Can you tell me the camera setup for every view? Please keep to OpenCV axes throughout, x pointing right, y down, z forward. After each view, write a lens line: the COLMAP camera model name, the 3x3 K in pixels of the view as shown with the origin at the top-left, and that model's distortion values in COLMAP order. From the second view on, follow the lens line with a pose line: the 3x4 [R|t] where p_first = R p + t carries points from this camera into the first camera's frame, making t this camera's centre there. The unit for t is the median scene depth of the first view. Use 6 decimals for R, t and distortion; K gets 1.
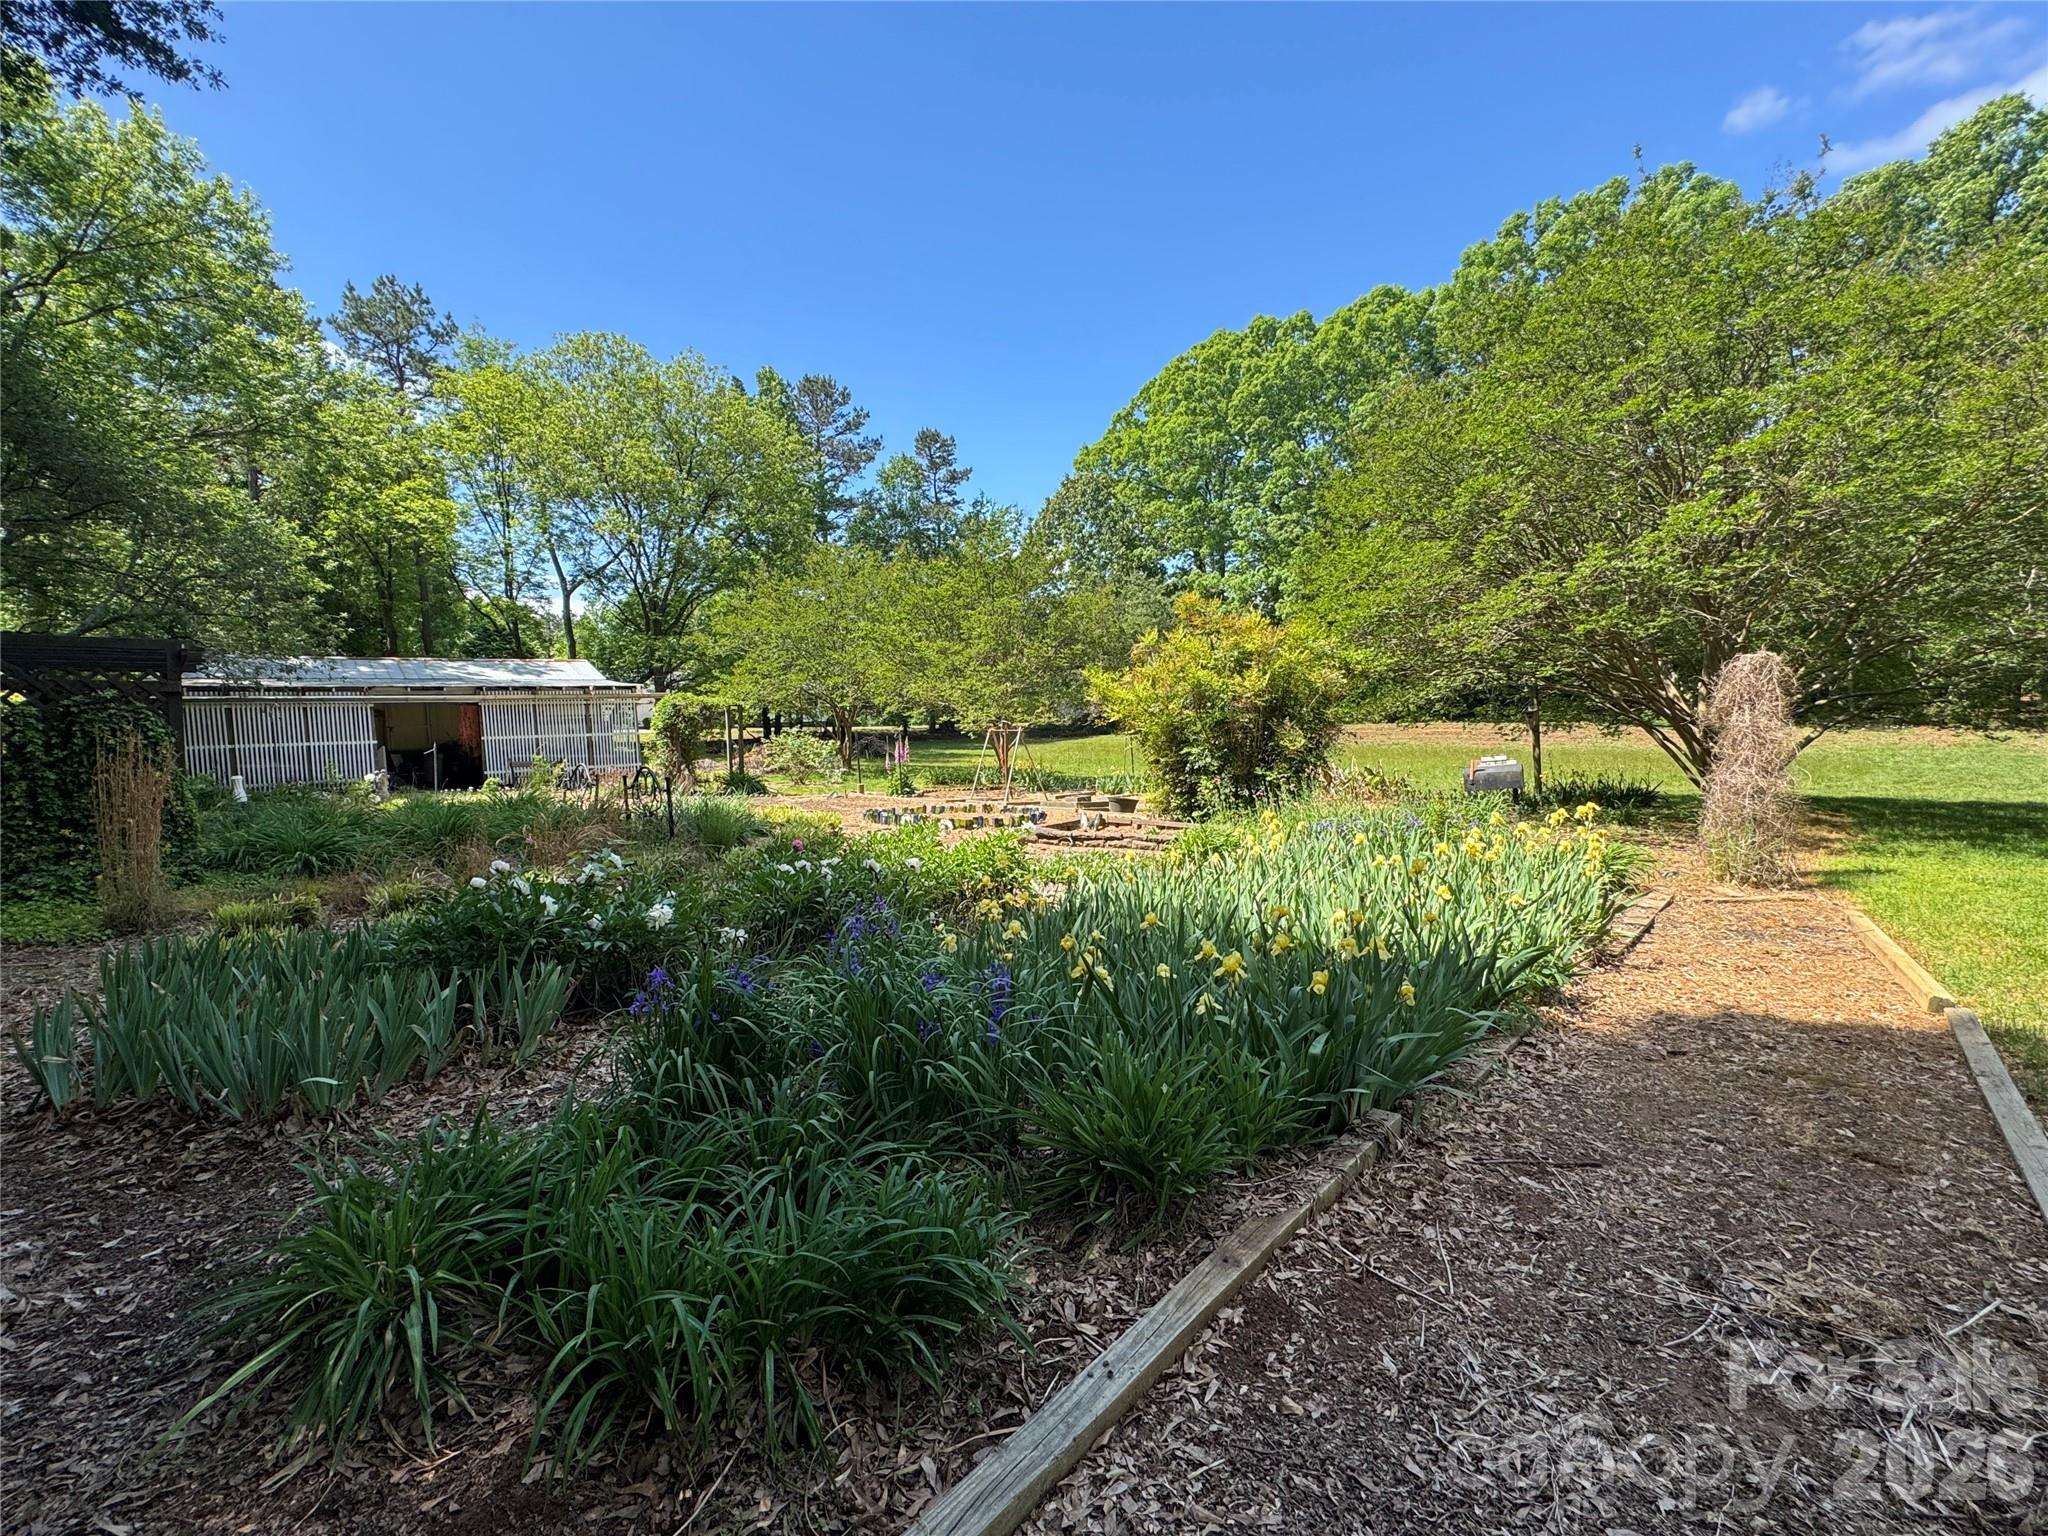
lens RADIAL K [[898.3, 0, 1022.9], [0, 898.3, 770.4], [0, 0, 1]] dist [0.000497, -0.000593]
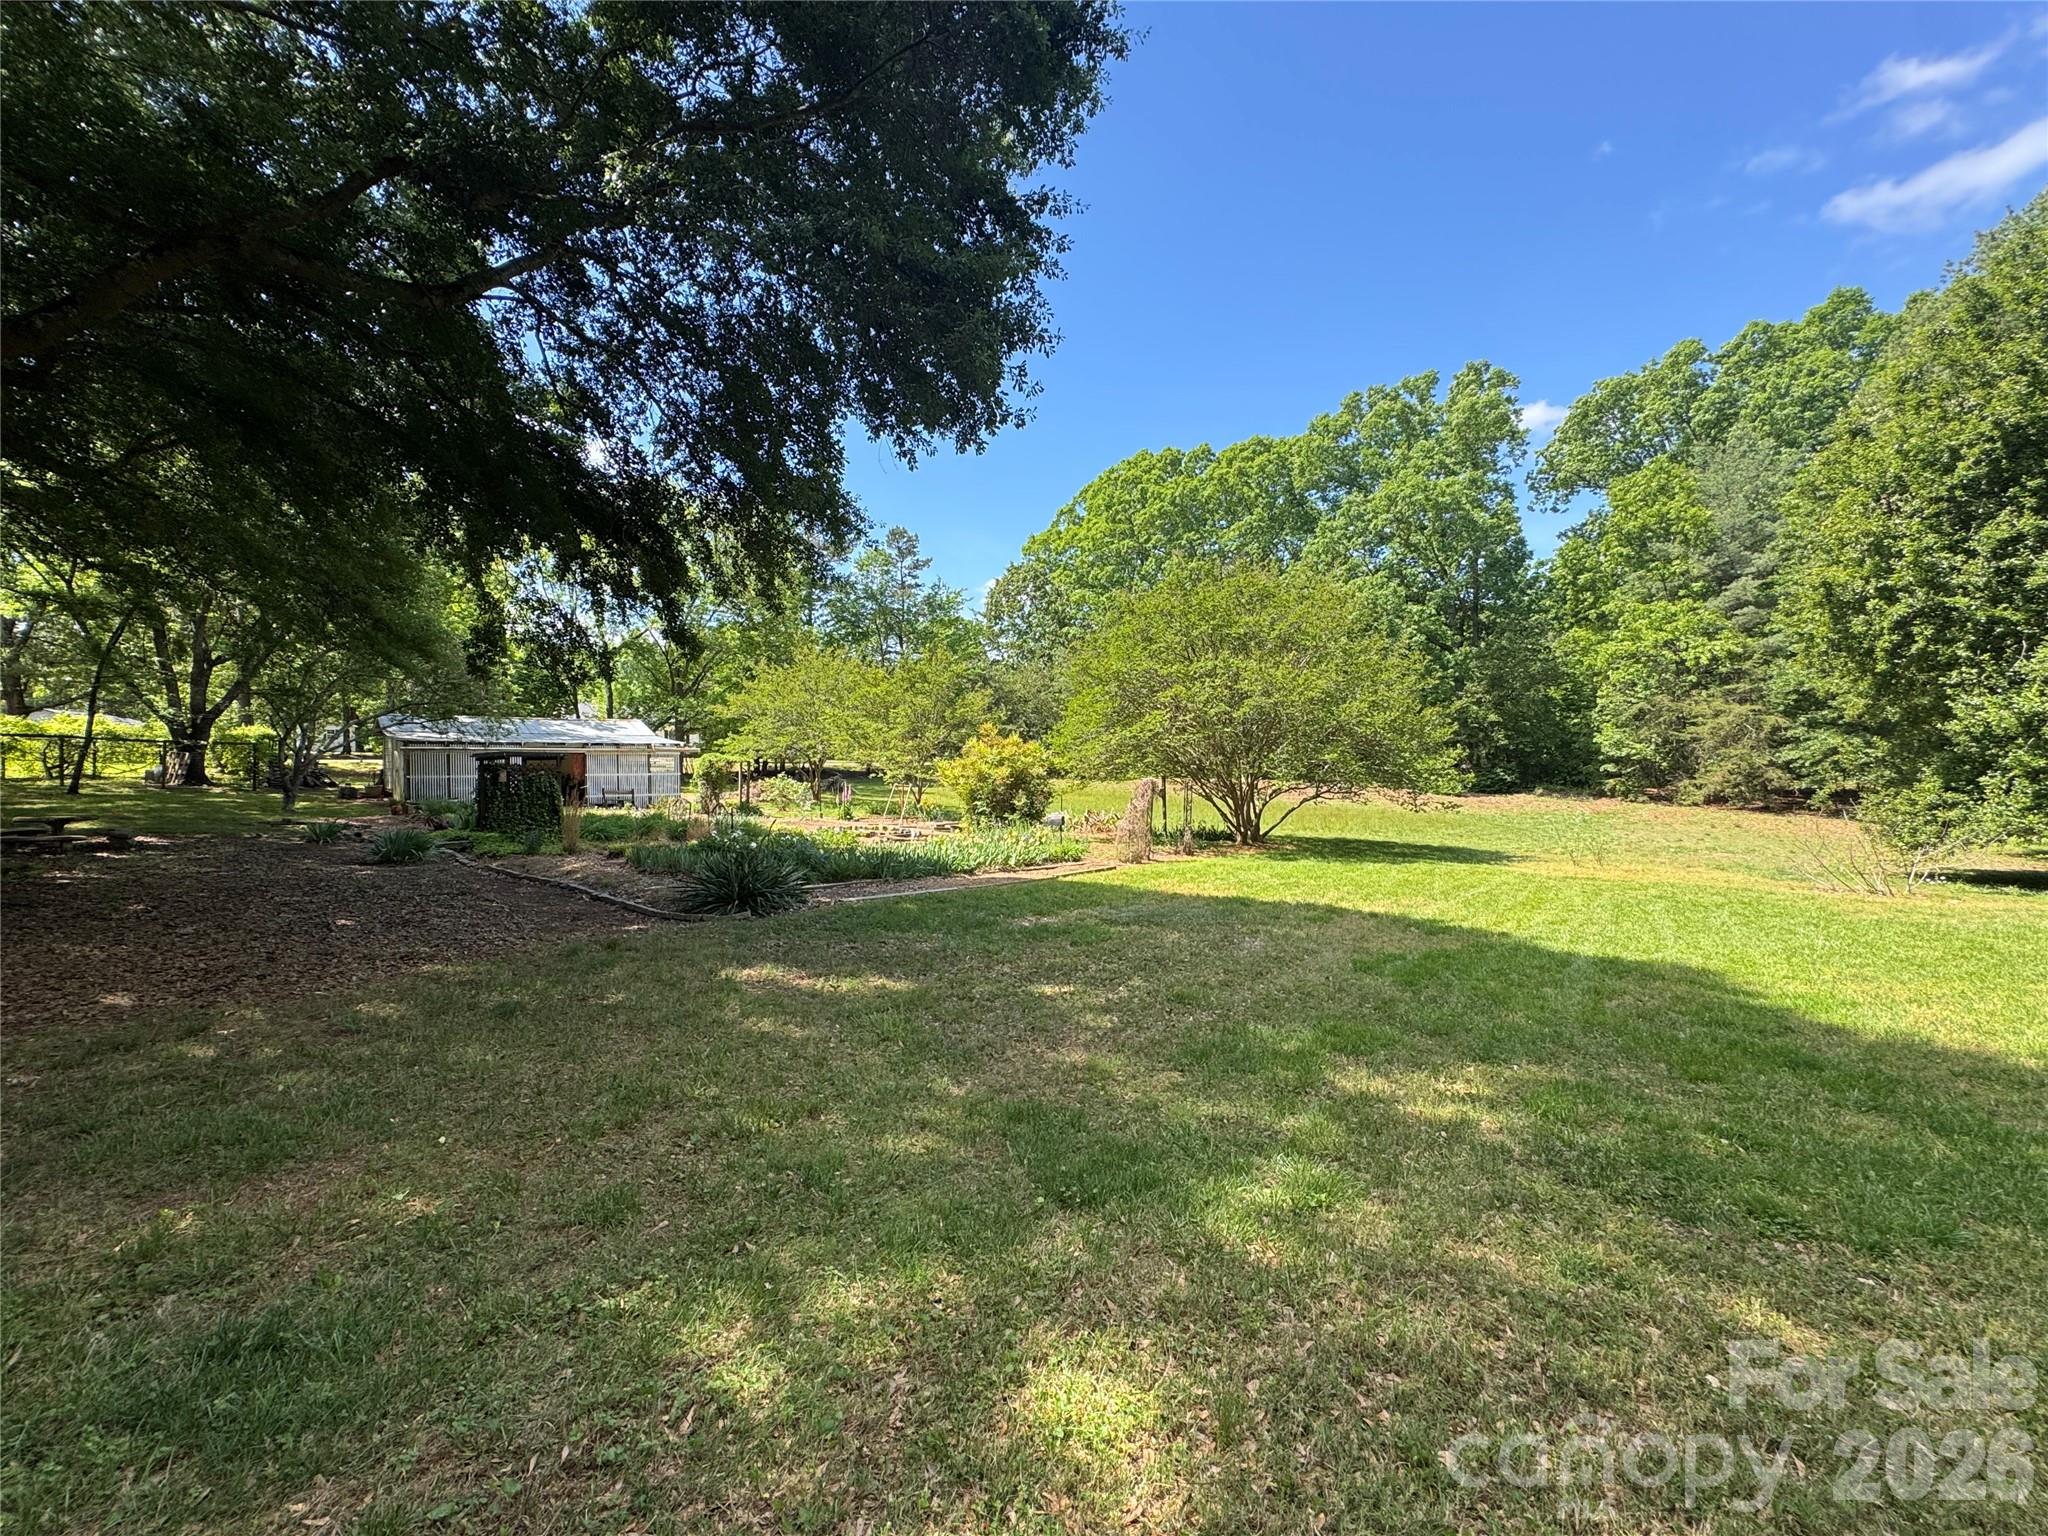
lens RADIAL K [[898.3, 0, 1028.1], [0, 898.3, 775.0], [0, 0, 1]] dist [0.000497, -0.000593]
pose [[0.998862, 0.039044, 0.027407, 0.075163], [-0.038215, 0.998814, -0.030170, -0.008818], [-0.028552, 0.029089, 0.999169, -0.327441]]
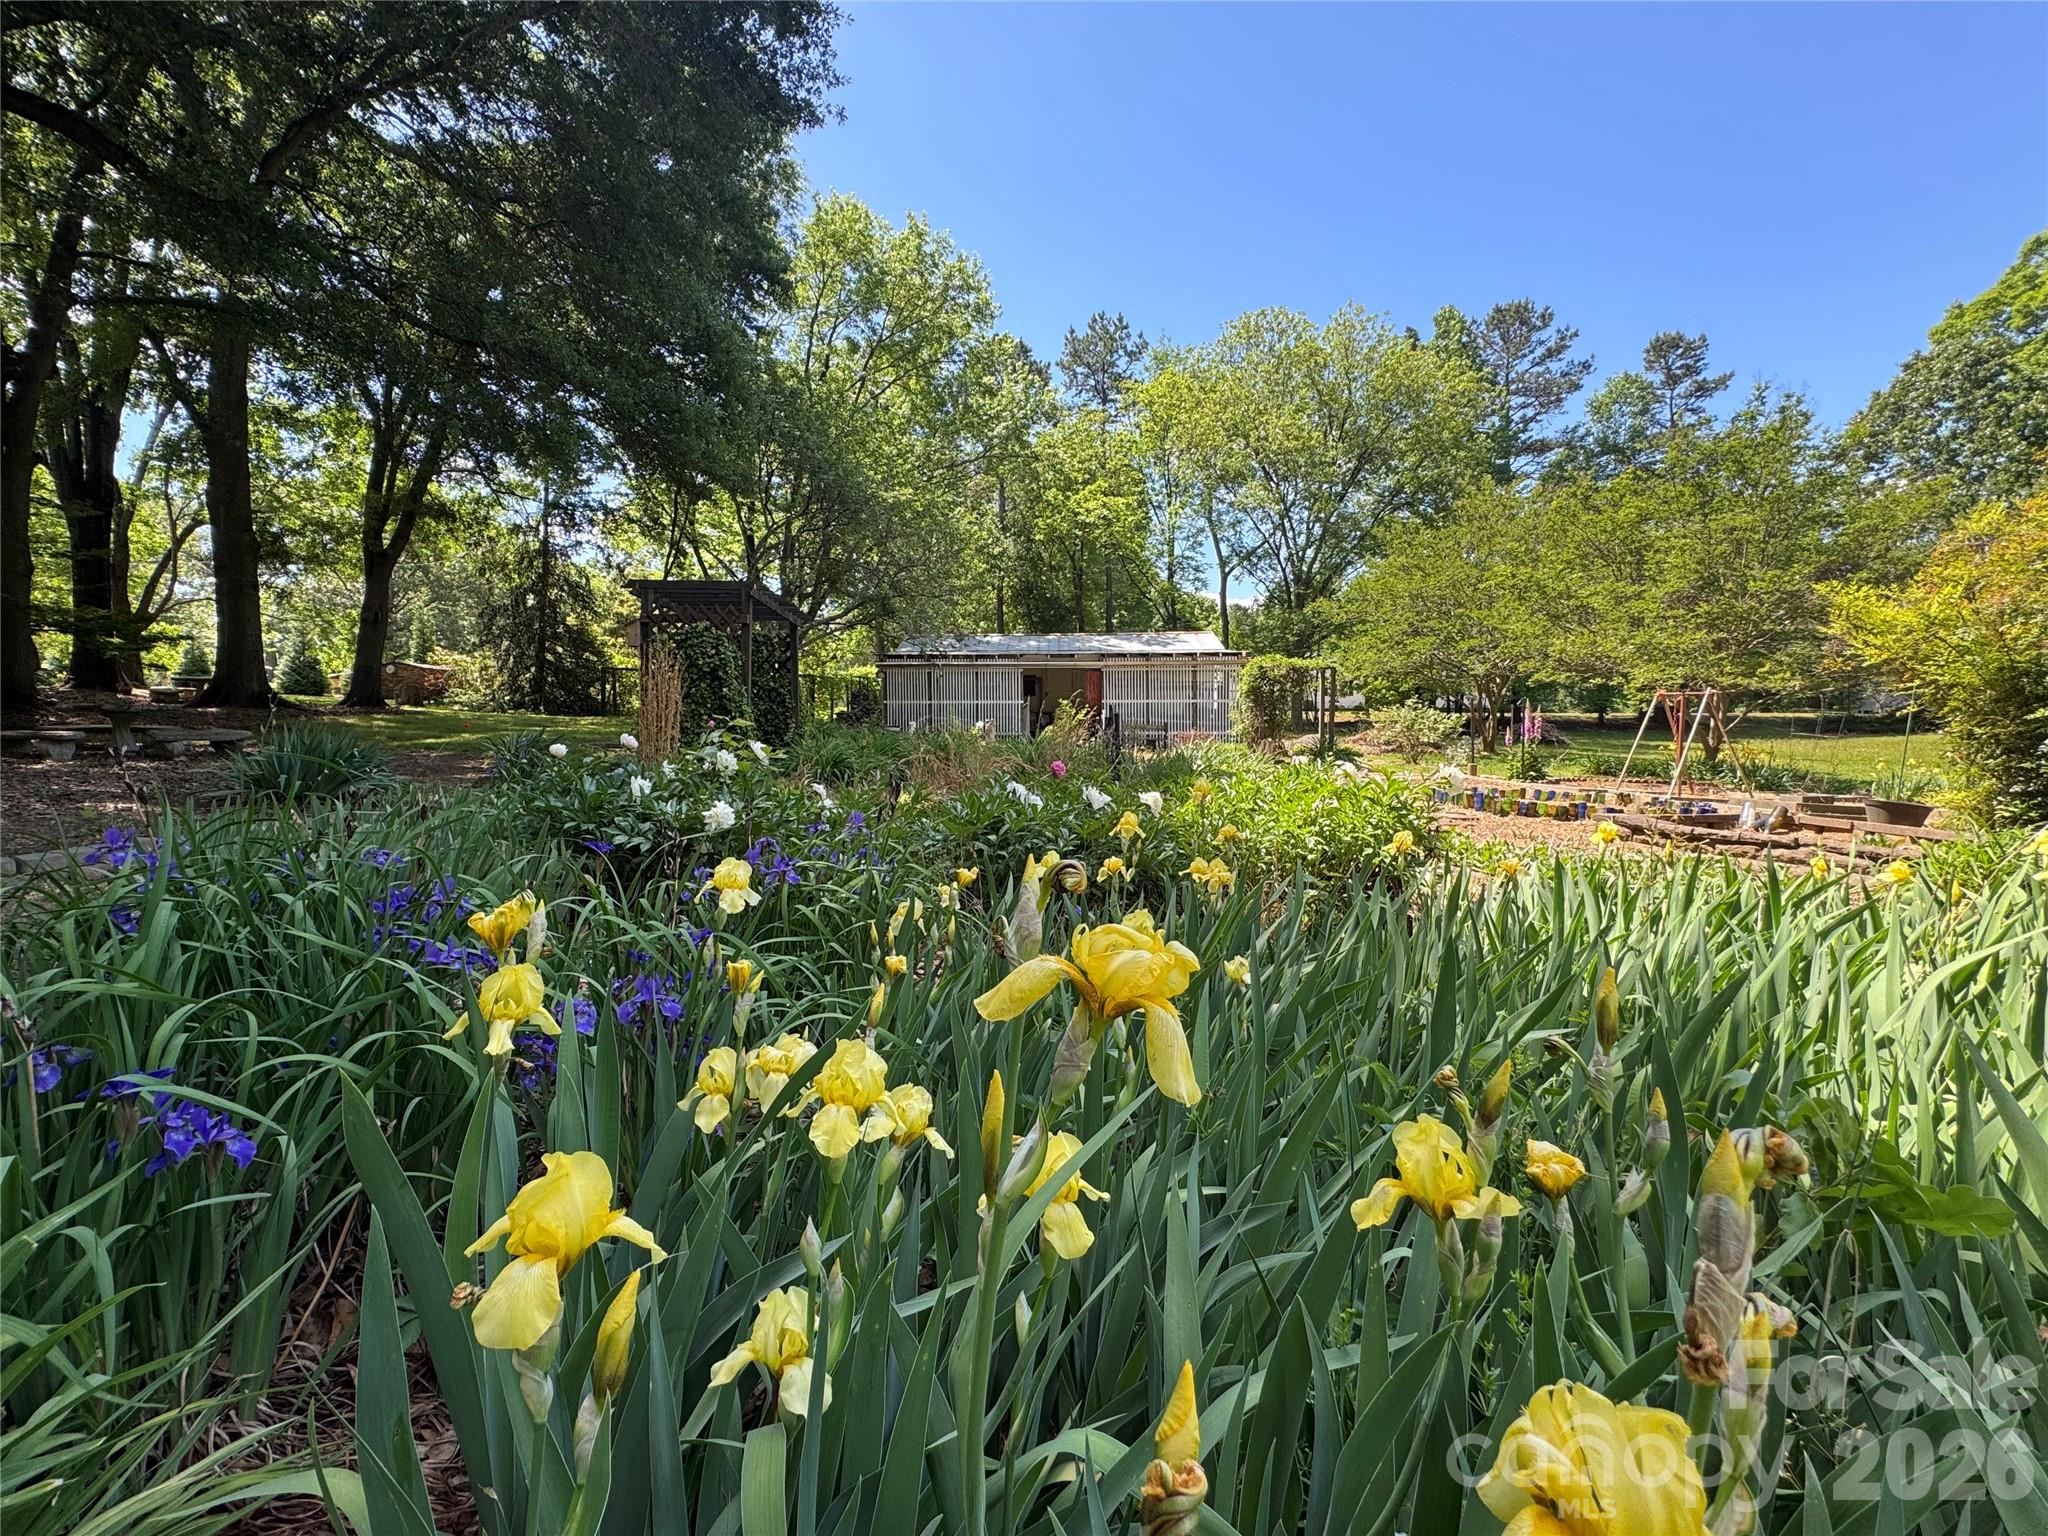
lens RADIAL K [[898.3, 0, 1019.2], [0, 898.3, 767.6], [0, 0, 1]] dist [0.000497, -0.000593]
pose [[0.744213, 0.062905, -0.664974, 0.026814], [-0.057555, 0.997892, 0.029985, 0.008963], [0.665458, 0.015957, 0.746265, 0.064122]]
